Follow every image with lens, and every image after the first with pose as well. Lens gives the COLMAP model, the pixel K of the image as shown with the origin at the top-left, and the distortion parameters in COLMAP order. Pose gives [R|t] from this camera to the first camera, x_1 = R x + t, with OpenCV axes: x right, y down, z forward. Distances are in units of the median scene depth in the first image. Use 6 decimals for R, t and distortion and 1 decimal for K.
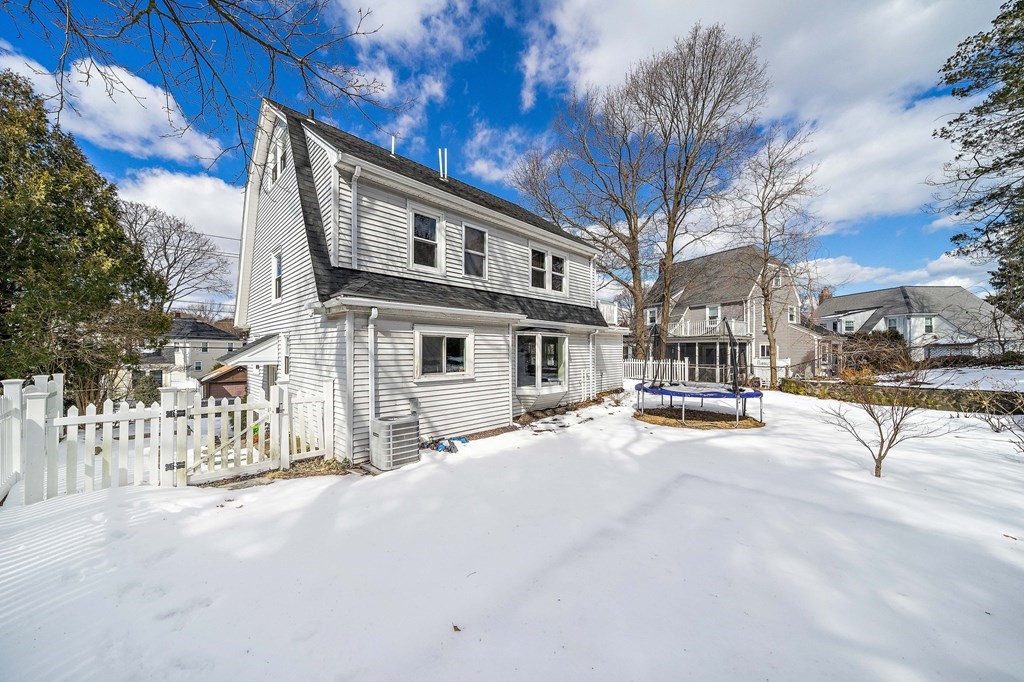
lens RADIAL K [[346.8, 0, 510.5], [0, 346.8, 349.7], [0, 0, 1]] dist [0.003165, 0.000039]
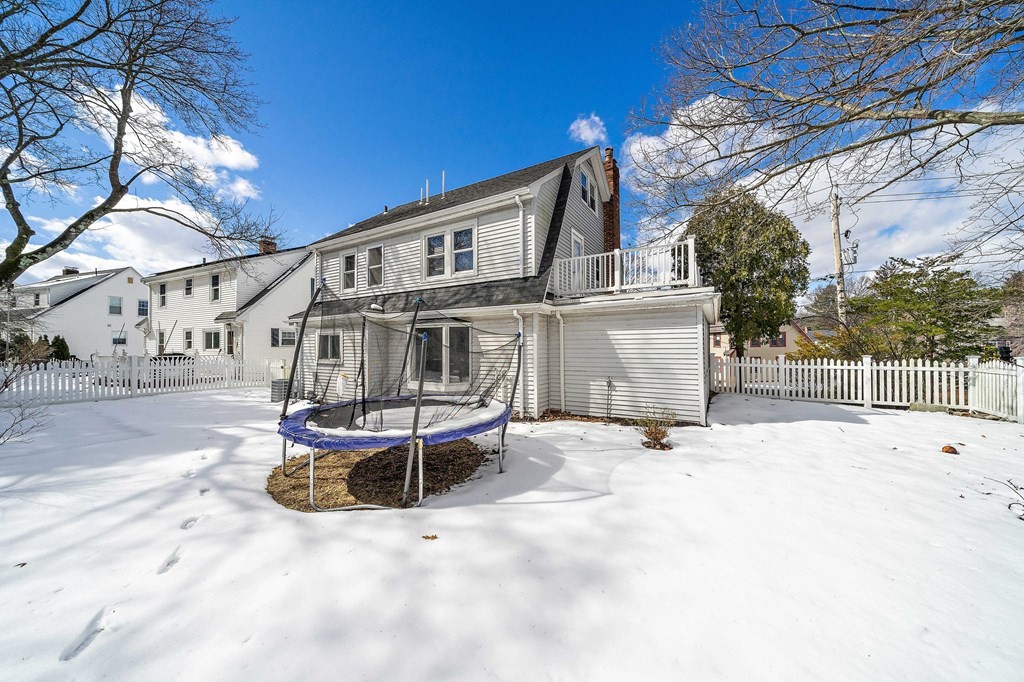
lens RADIAL K [[346.8, 0, 512.0], [0, 346.8, 341.3], [0, 0, 1]] dist [0.003165, 0.000039]
pose [[0.237820, -0.015910, -0.971179, 1.003583], [0.003836, 0.999873, -0.015441, 0.010970], [0.971302, -0.000053, 0.237851, 0.957157]]
